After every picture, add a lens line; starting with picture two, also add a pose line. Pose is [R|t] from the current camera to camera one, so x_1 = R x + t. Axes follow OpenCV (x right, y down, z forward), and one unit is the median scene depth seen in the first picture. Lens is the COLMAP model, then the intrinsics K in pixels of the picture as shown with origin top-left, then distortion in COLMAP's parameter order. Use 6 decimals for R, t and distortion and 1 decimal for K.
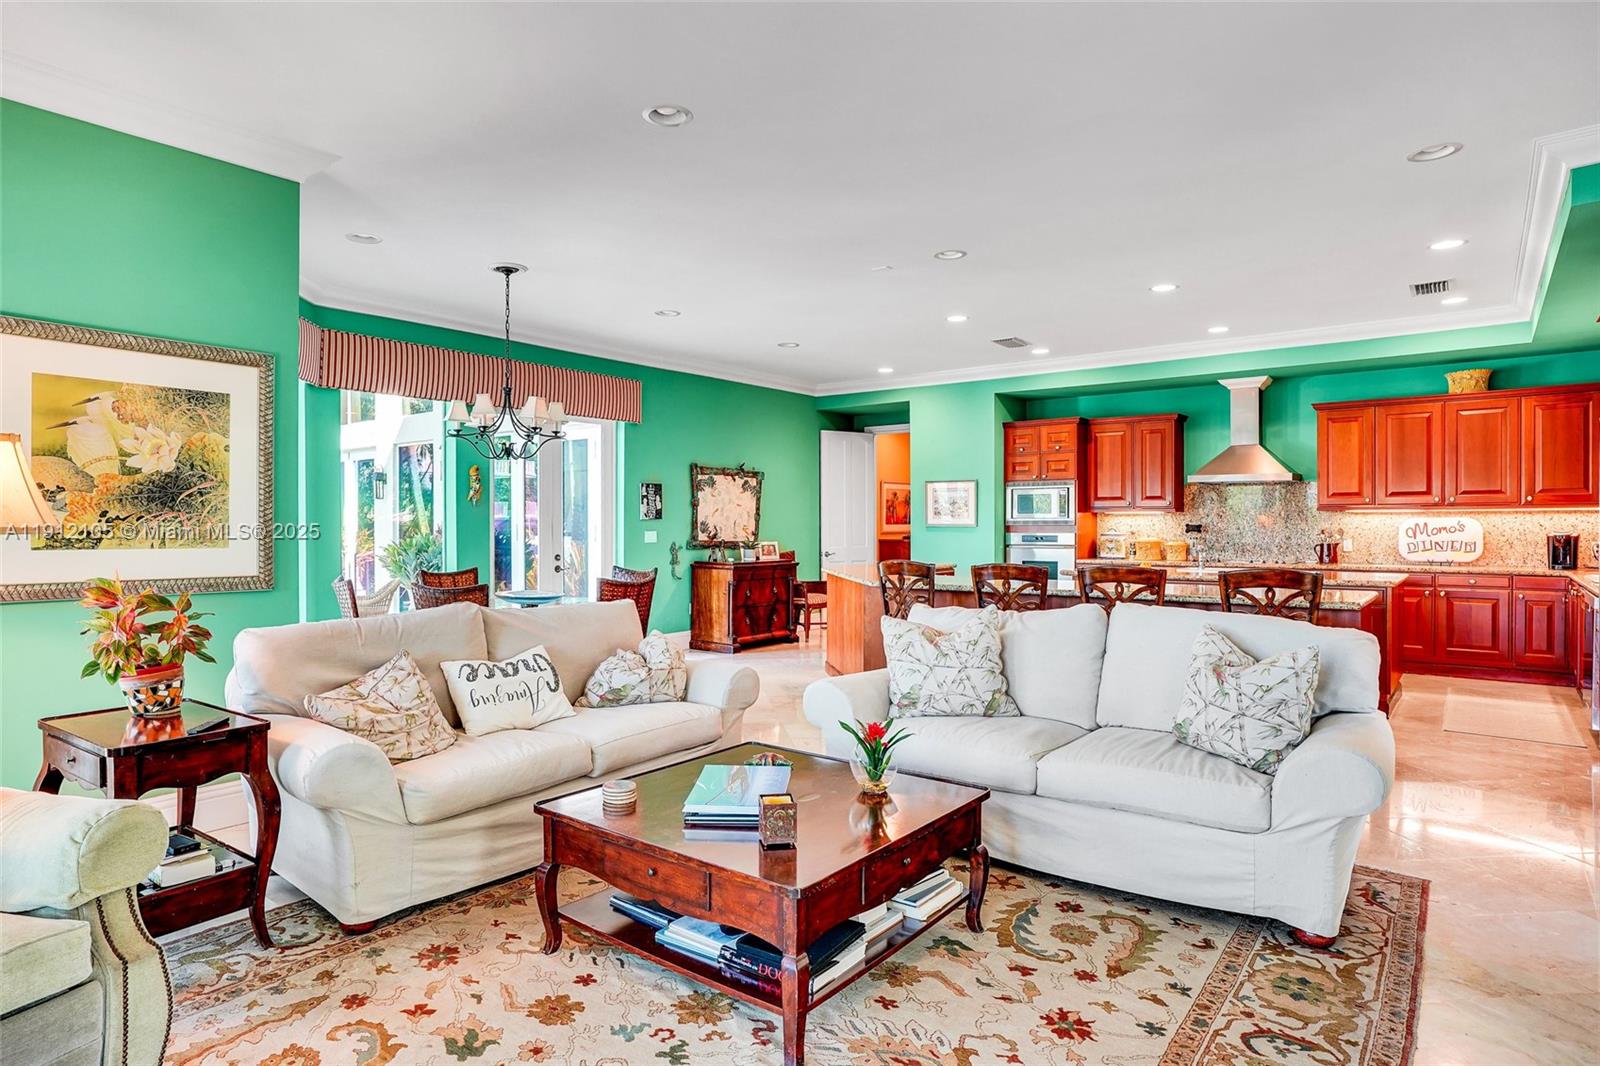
lens RADIAL K [[878.4, 0, 794.6], [0, 878.4, 534.5], [0, 0, 1]] dist [-0.043039, 0.027068]
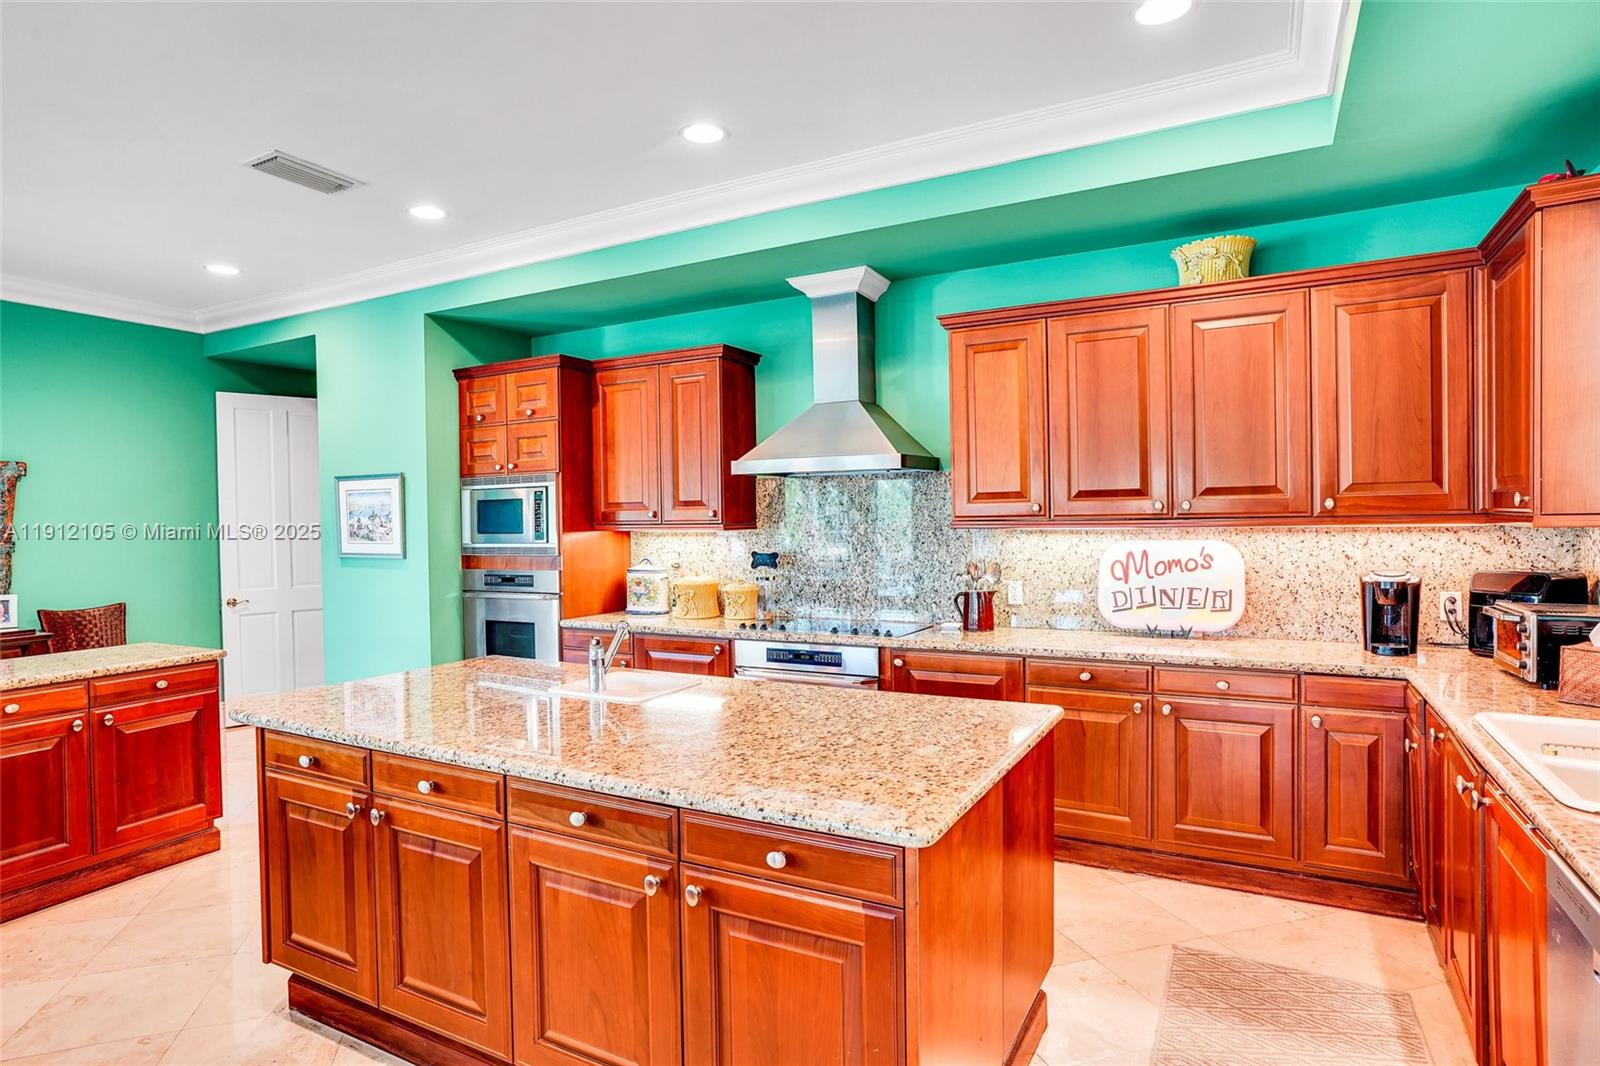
lens RADIAL K [[878.4, 0, 794.6], [0, 878.4, 534.5], [0, 0, 1]] dist [-0.043039, 0.027068]
pose [[0.984100, -0.018000, 0.176703, 0.436915], [0.016778, 0.999824, 0.008409, -0.030759], [-0.176824, -0.005310, 0.984228, 0.532691]]
